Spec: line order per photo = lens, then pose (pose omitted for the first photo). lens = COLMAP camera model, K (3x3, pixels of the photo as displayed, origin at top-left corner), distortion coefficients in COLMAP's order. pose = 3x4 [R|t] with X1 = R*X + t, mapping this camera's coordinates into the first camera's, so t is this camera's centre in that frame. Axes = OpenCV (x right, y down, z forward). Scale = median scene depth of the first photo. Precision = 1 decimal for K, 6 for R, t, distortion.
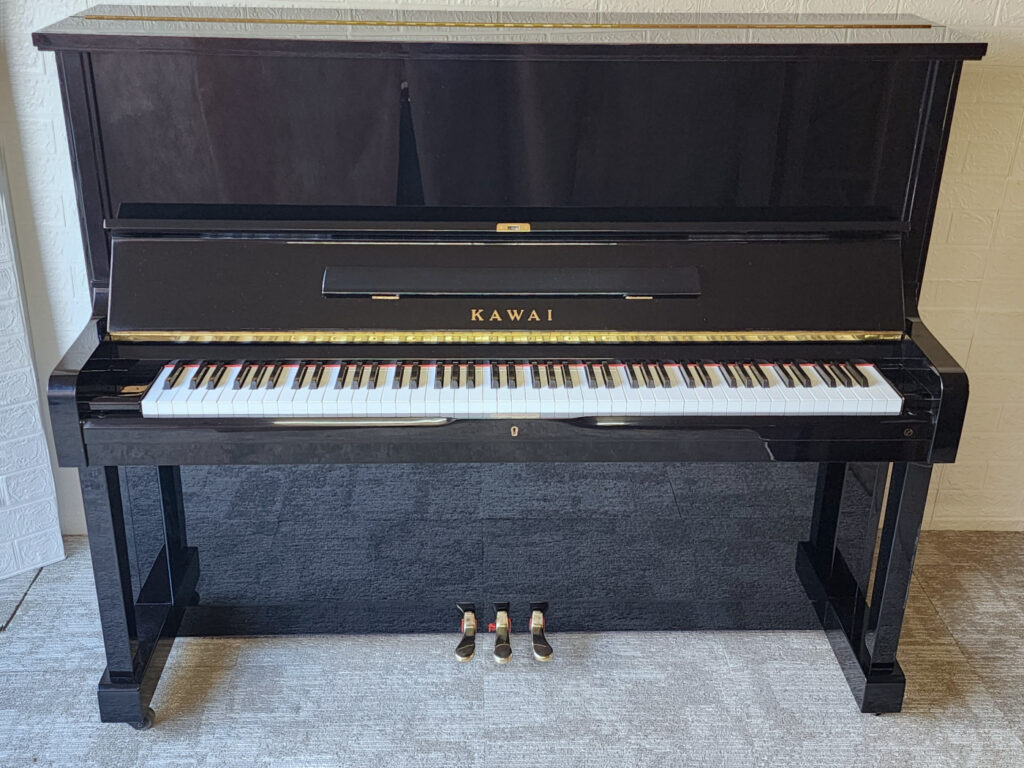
lens RADIAL K [[1142.8, 0, 492.9], [0, 1142.8, 378.6], [0, 0, 1]] dist [0.113441, -0.247630]
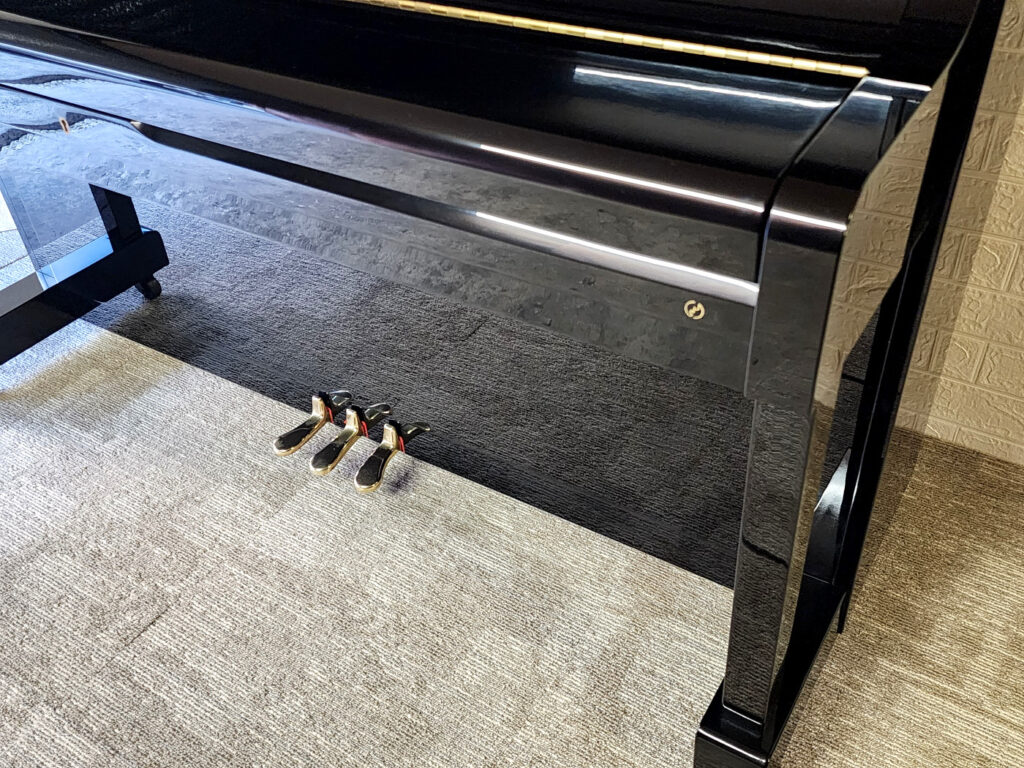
lens RADIAL K [[932.0, 0, 509.1], [0, 932.0, 415.1], [0, 0, 1]] dist [0.055921, -0.013417]
pose [[0.832210, 0.319151, -0.453397, 0.388032], [-0.179765, 0.928864, 0.323878, -0.005060], [0.524510, -0.188030, 0.830382, 0.595214]]
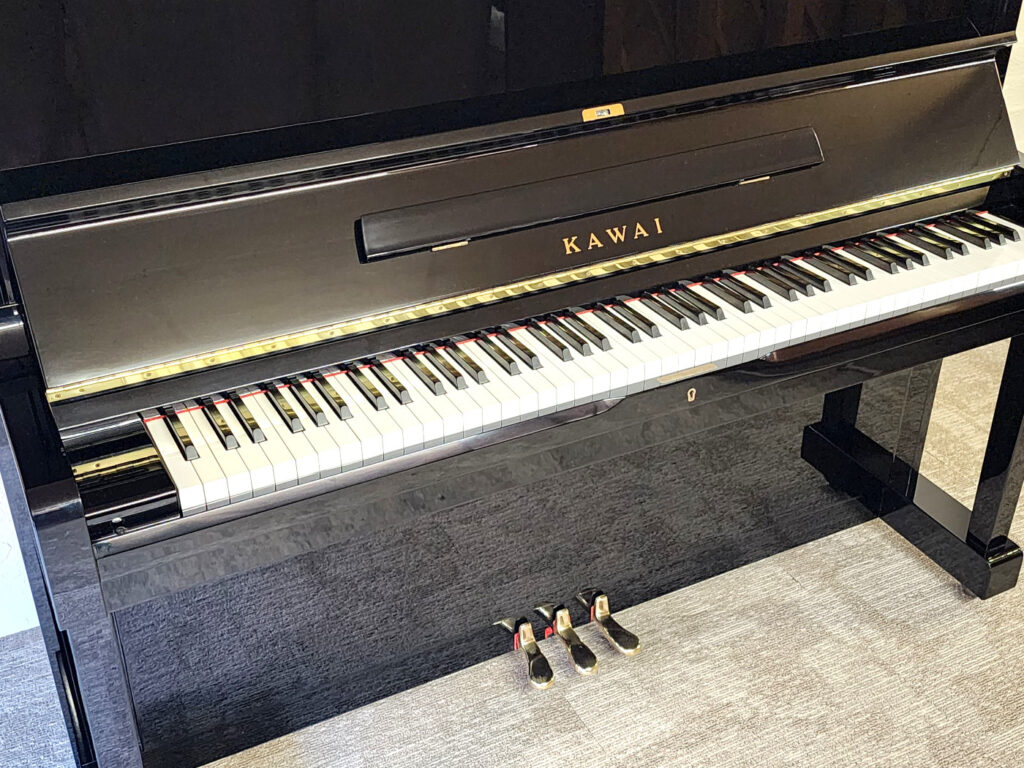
lens RADIAL K [[1211.9, 0, 506.6], [0, 1211.9, 409.7], [0, 0, 1]] dist [0.156622, -0.454063]
pose [[0.898548, -0.243117, 0.365384, -0.316733], [0.189145, 0.965780, 0.177462, -0.089128], [-0.396025, -0.090348, 0.913784, 0.287758]]
